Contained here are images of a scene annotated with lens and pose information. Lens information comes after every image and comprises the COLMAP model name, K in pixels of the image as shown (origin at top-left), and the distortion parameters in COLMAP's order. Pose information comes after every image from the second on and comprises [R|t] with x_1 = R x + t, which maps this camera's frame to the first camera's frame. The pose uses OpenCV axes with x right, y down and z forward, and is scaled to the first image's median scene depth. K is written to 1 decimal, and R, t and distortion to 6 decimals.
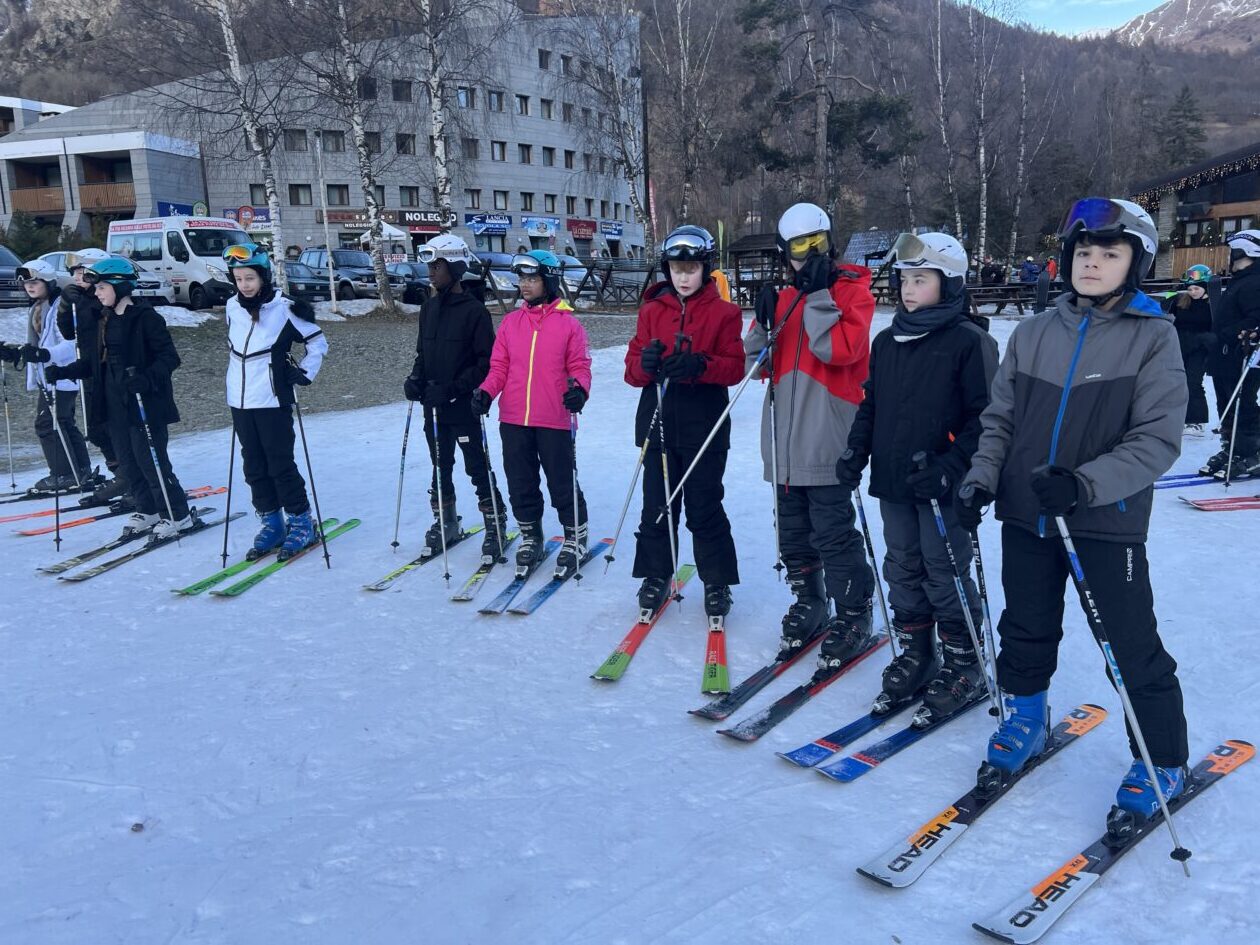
lens RADIAL K [[903.9, 0, 615.4], [0, 903.9, 463.4], [0, 0, 1]] dist [0.040572, -0.048525]
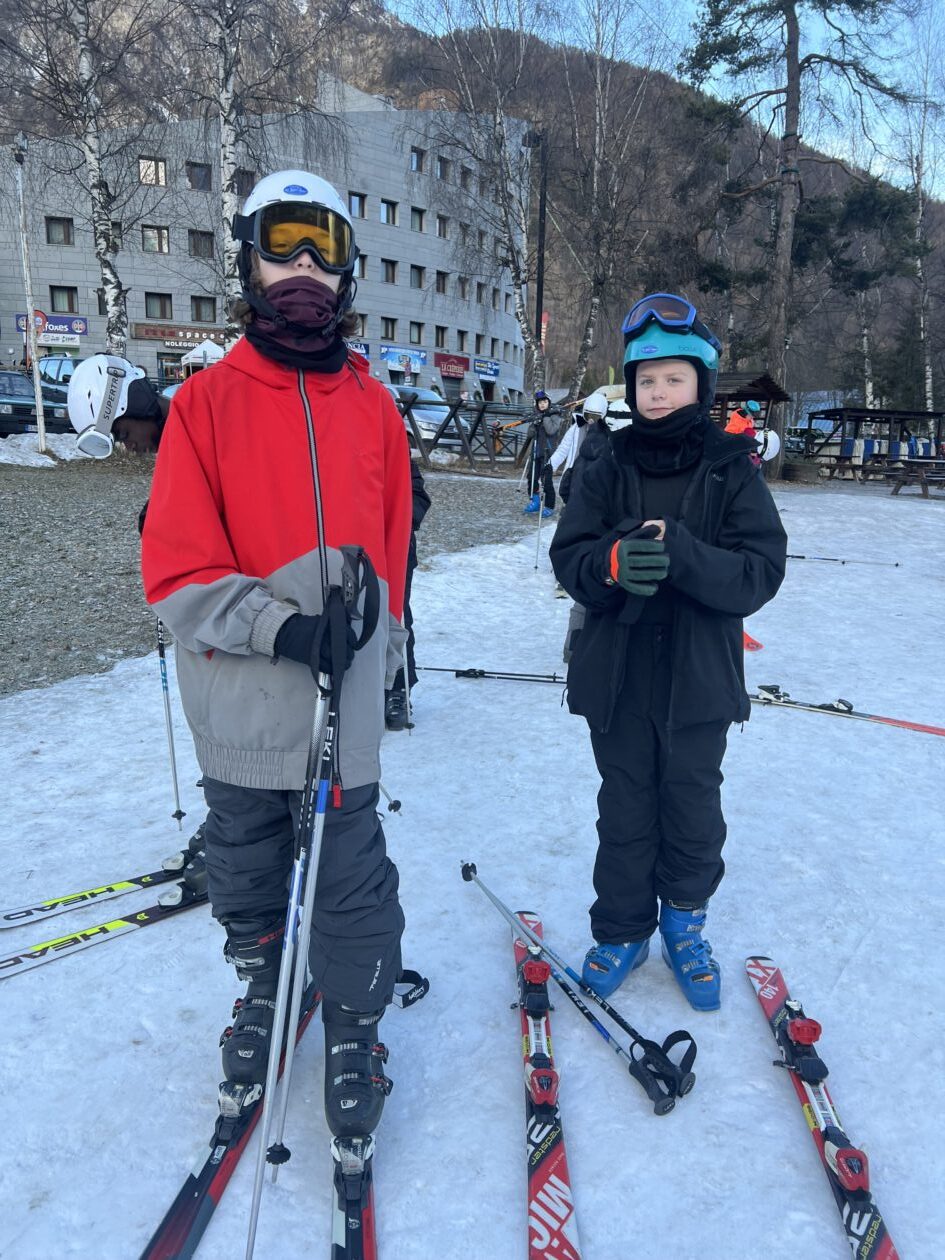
lens RADIAL K [[903.9, 0, 472.5], [0, 903.9, 630.0], [0, 0, 1]] dist [0.040572, -0.048525]
pose [[0.998403, 0.056390, -0.003283, -0.001031], [-0.056319, 0.998235, 0.018850, -0.031661], [0.004340, -0.018635, 0.999817, 0.163657]]
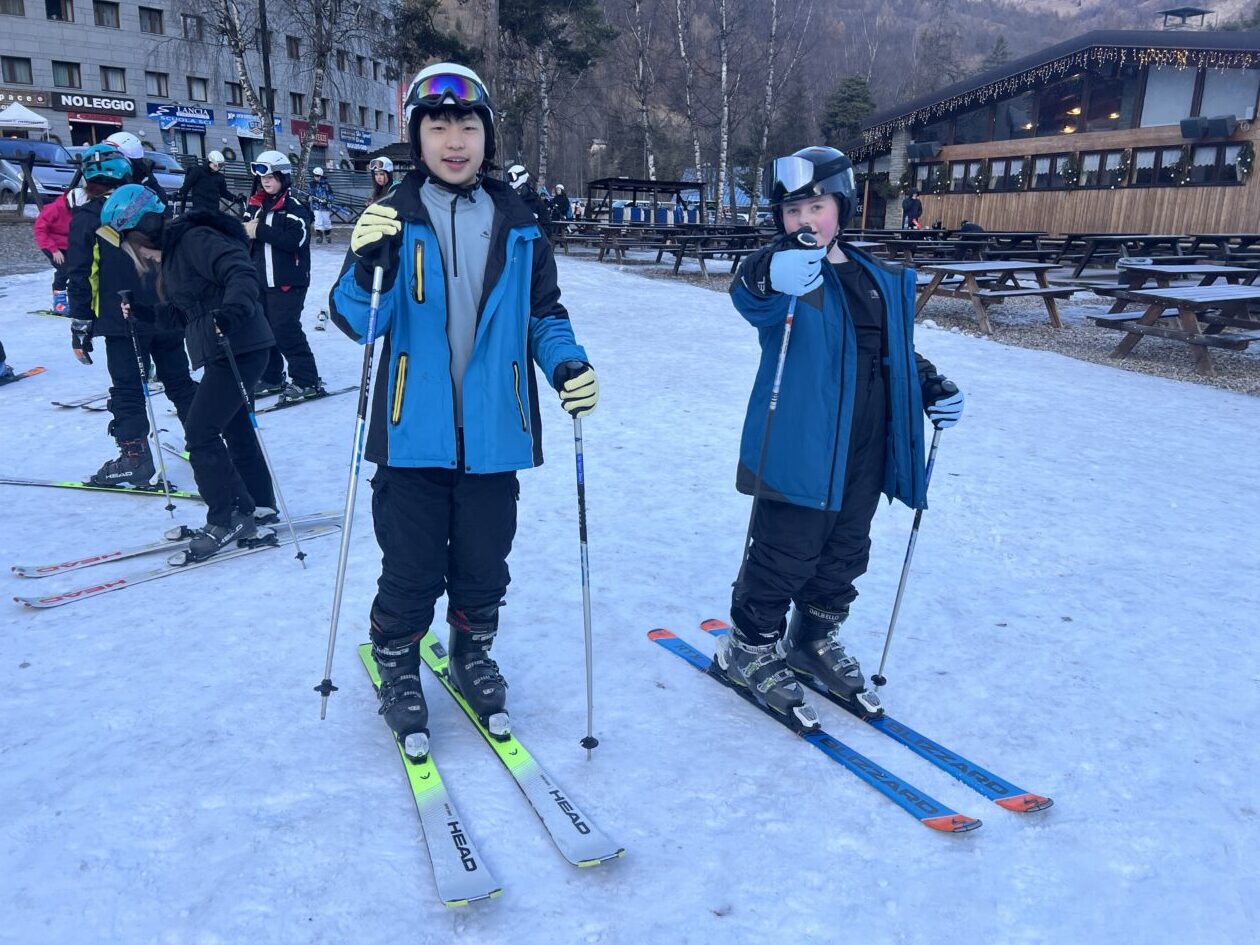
lens RADIAL K [[903.9, 0, 615.4], [0, 903.9, 463.4], [0, 0, 1]] dist [0.040572, -0.048525]
pose [[0.987348, 0.014090, 0.157943, 0.129505], [-0.025852, 0.997021, 0.072663, -0.022113], [-0.156449, -0.075827, 0.984771, 0.103770]]
